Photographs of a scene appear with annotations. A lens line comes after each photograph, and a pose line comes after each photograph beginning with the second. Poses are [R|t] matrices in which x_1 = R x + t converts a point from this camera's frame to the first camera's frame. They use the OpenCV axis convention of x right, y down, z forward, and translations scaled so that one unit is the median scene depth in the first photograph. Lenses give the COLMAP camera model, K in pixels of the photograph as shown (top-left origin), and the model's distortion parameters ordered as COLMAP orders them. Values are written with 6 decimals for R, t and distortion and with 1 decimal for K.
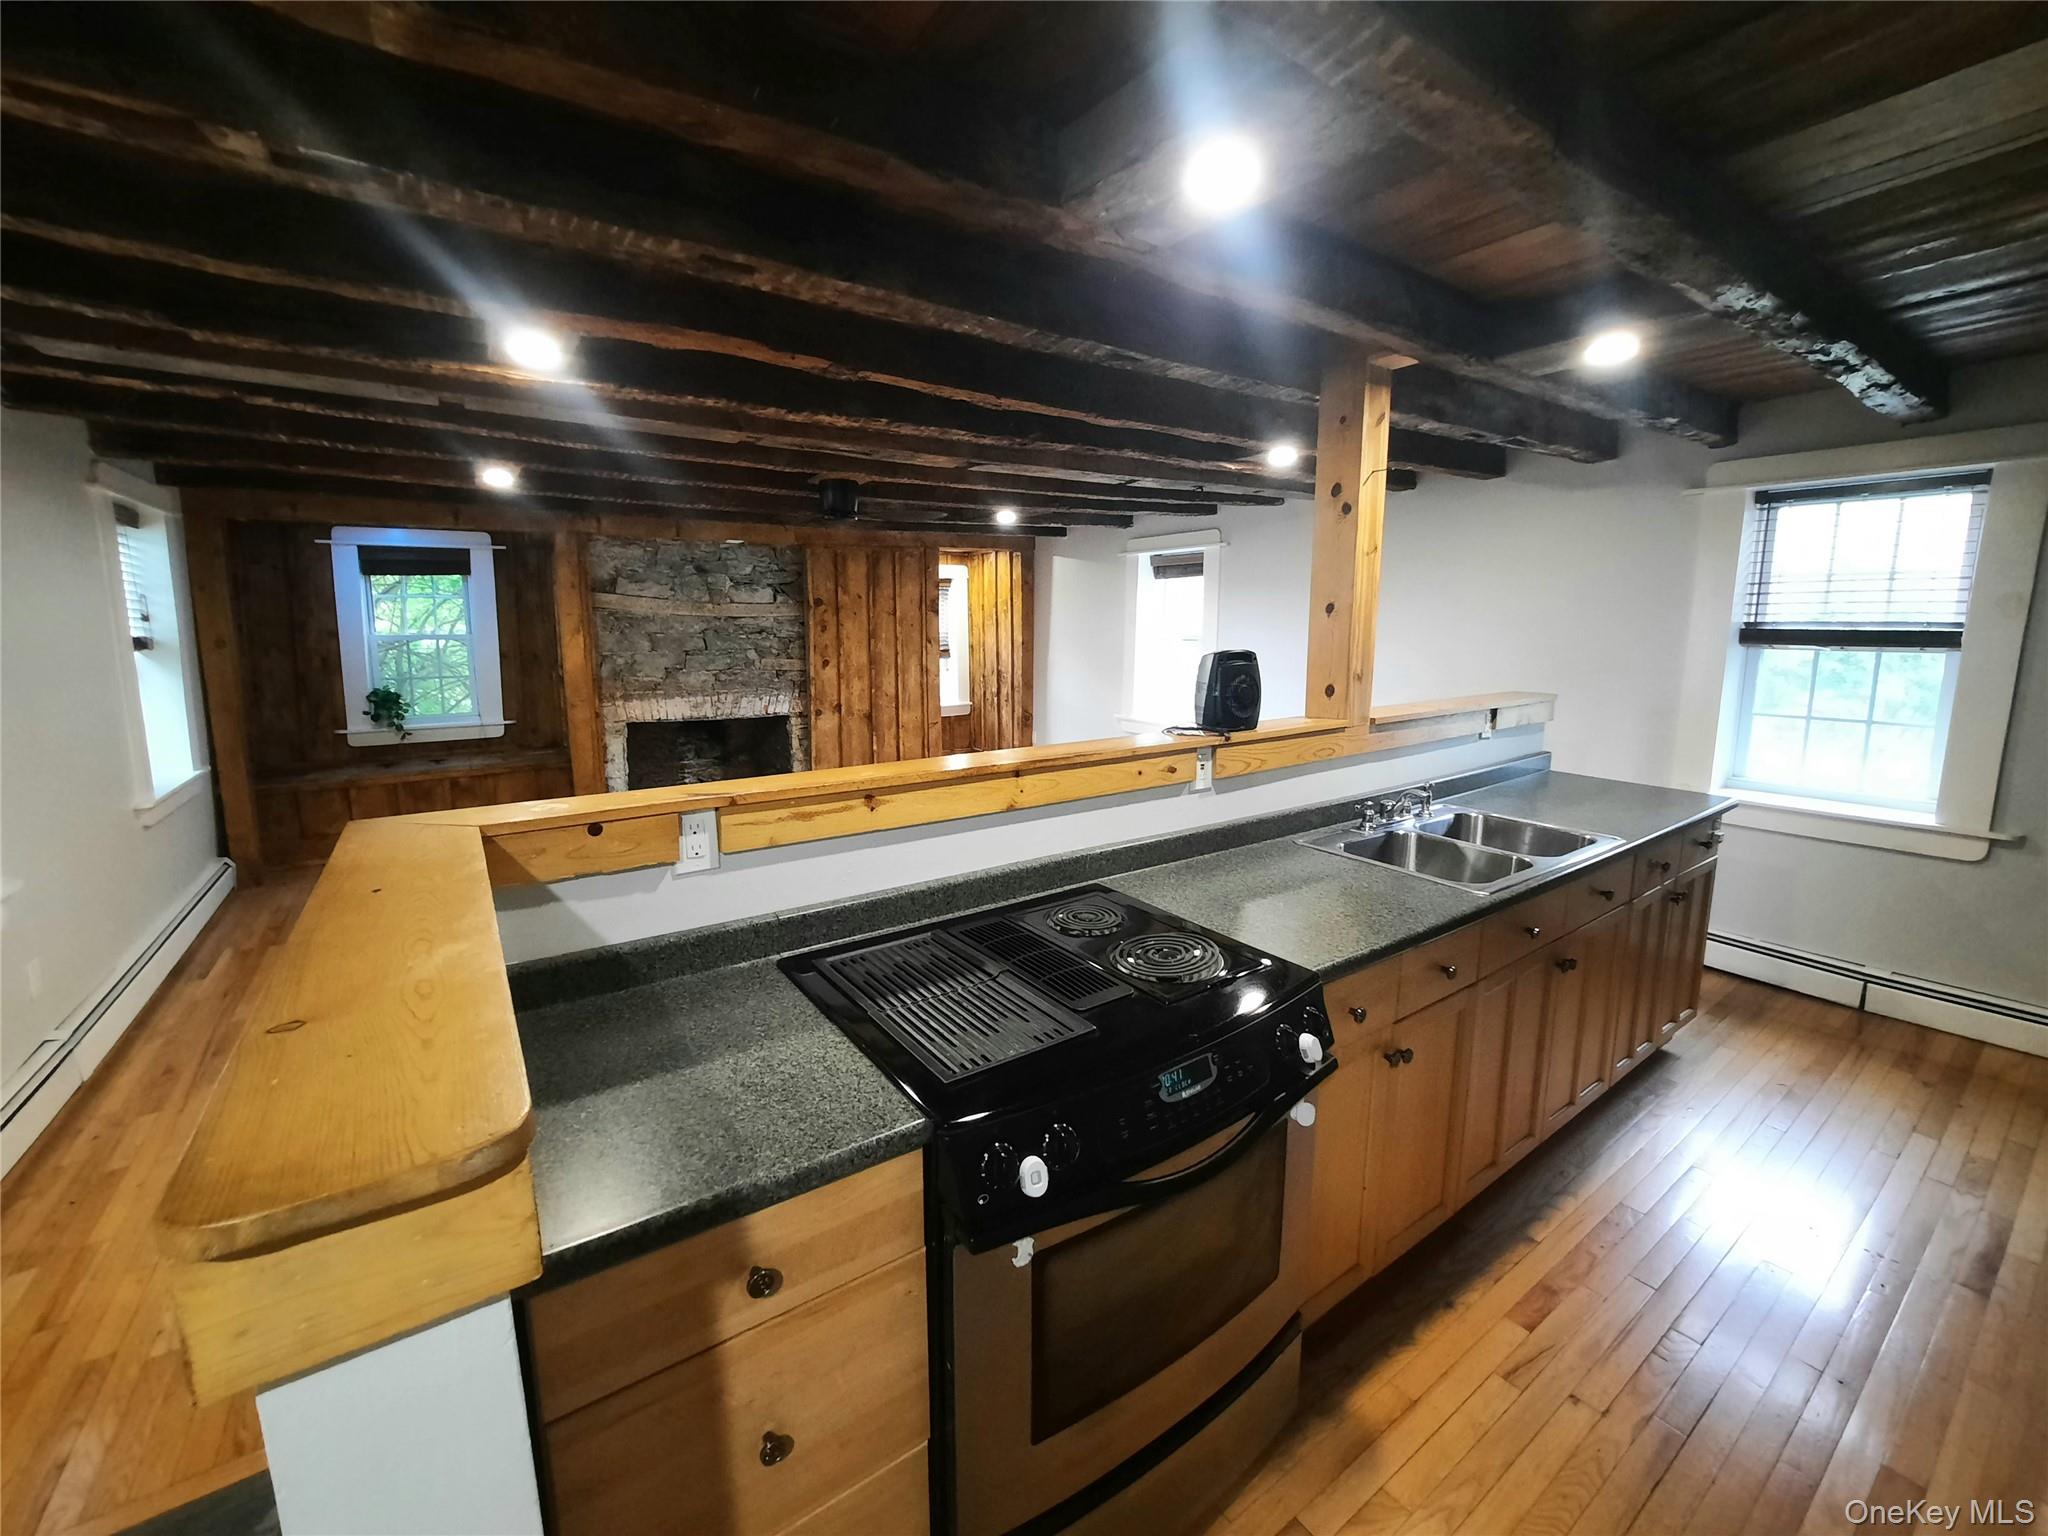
lens RADIAL K [[819.4, 0, 1012.5], [0, 819.4, 760.2], [0, 0, 1]] dist [-0.015251, -0.000243]
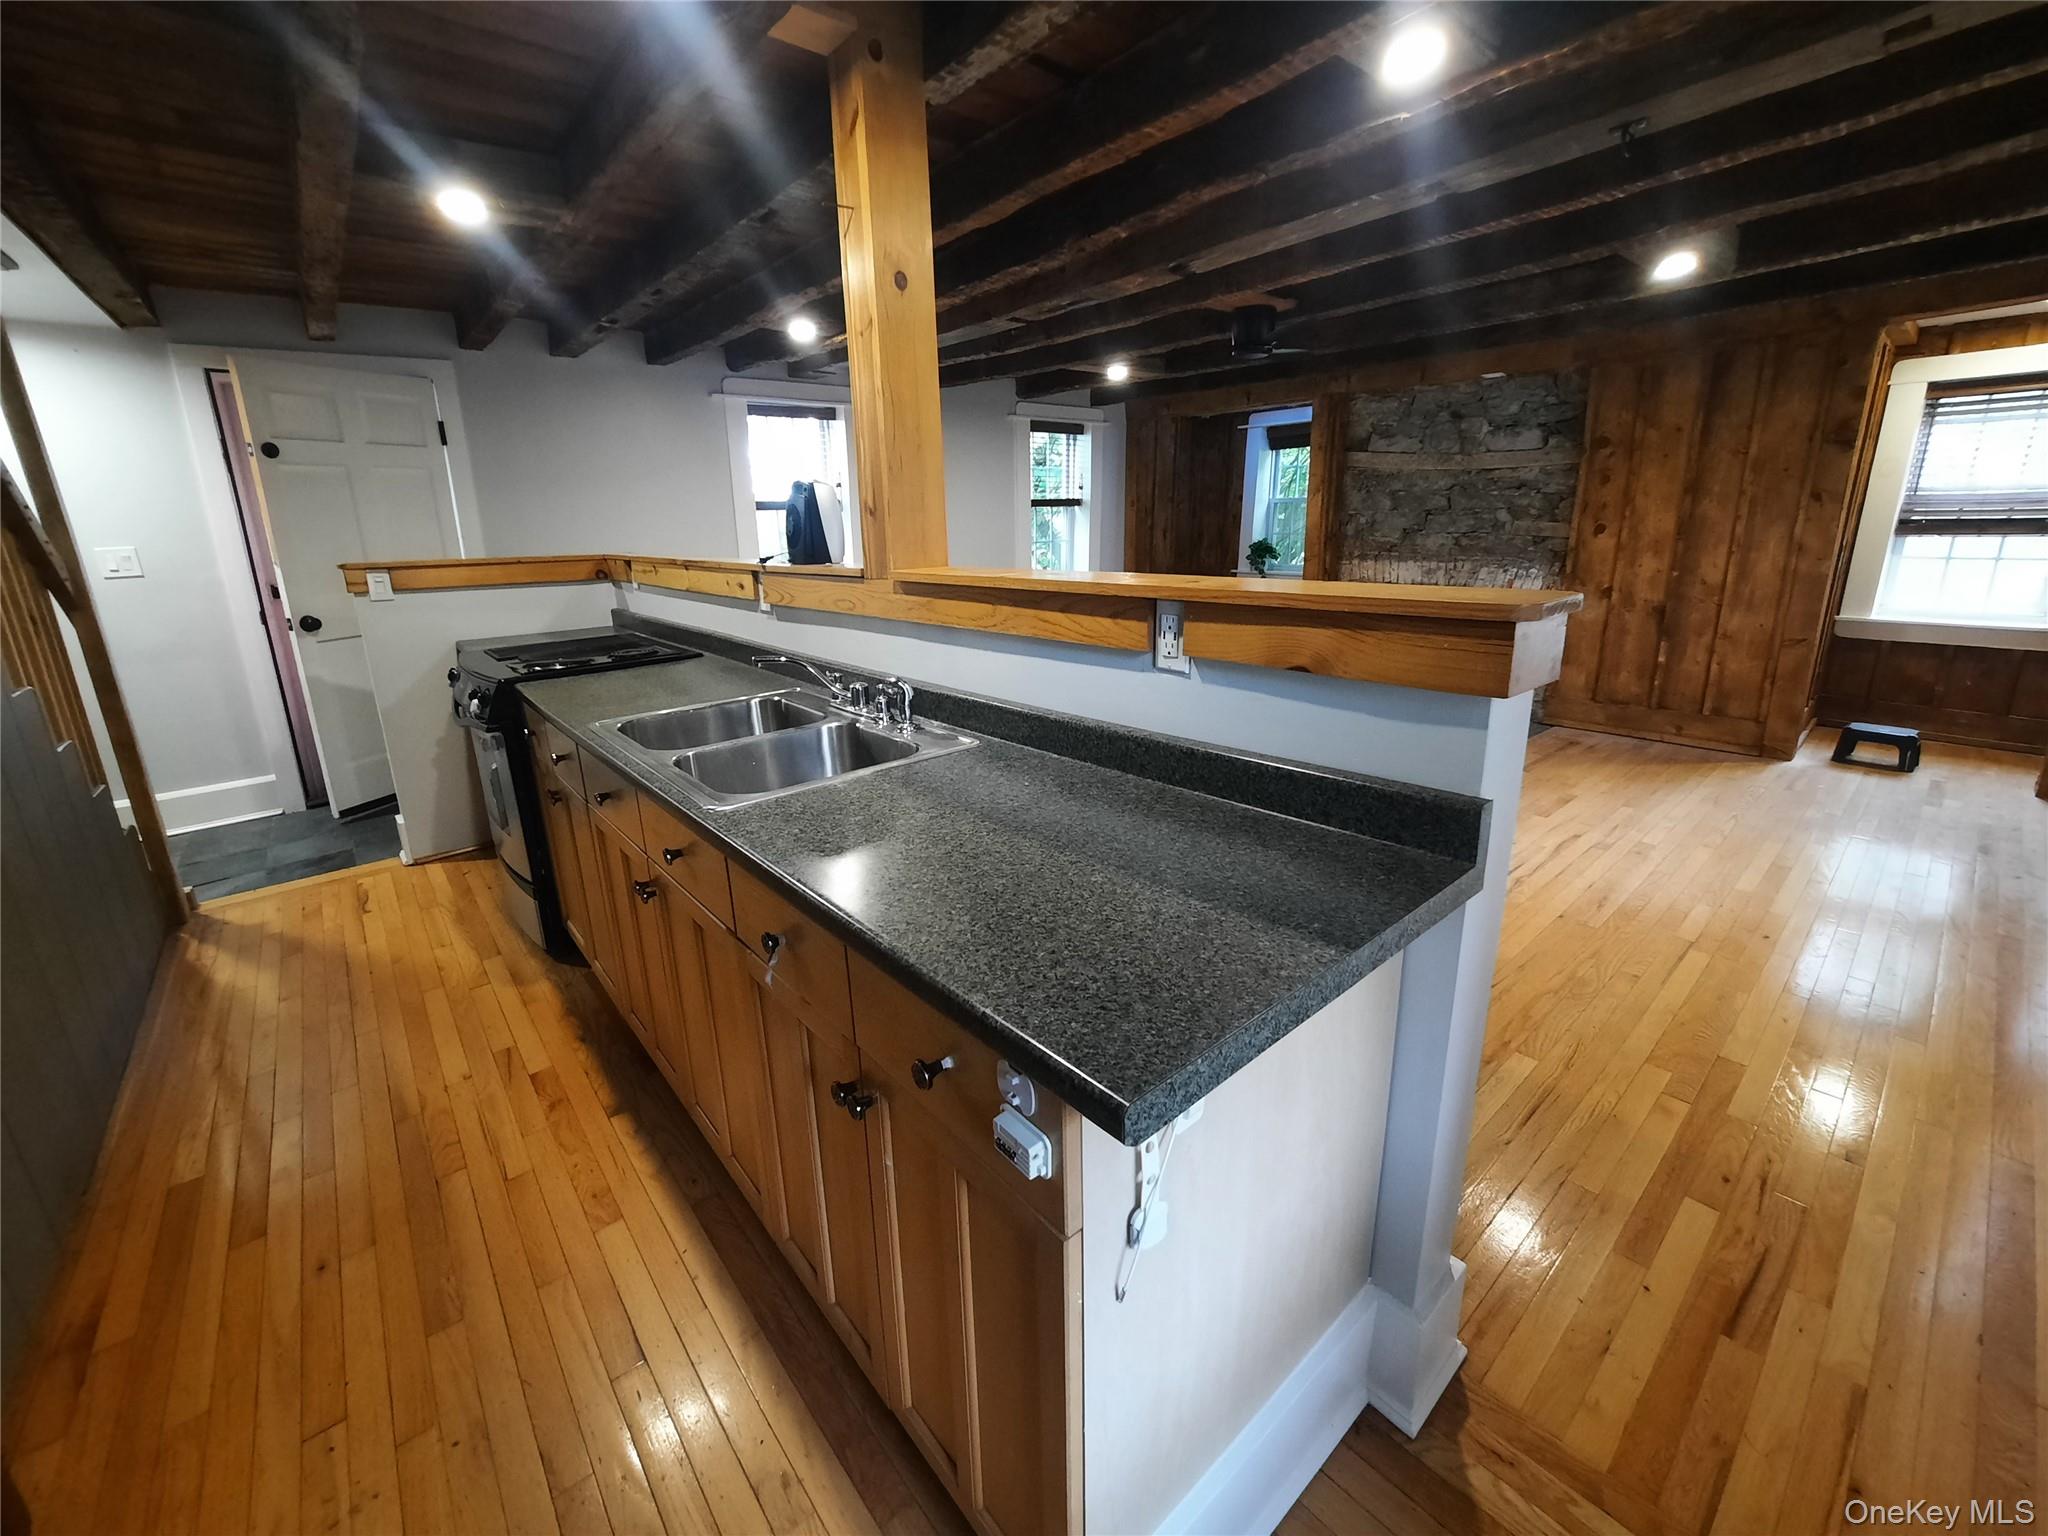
lens RADIAL K [[819.4, 0, 1012.5], [0, 819.4, 757.5], [0, 0, 1]] dist [-0.015251, -0.000243]
pose [[0.092424, 0.281356, -0.955142, 0.515388], [-0.144975, 0.952828, 0.266646, -0.044866], [0.985109, 0.113827, 0.128854, 0.449216]]
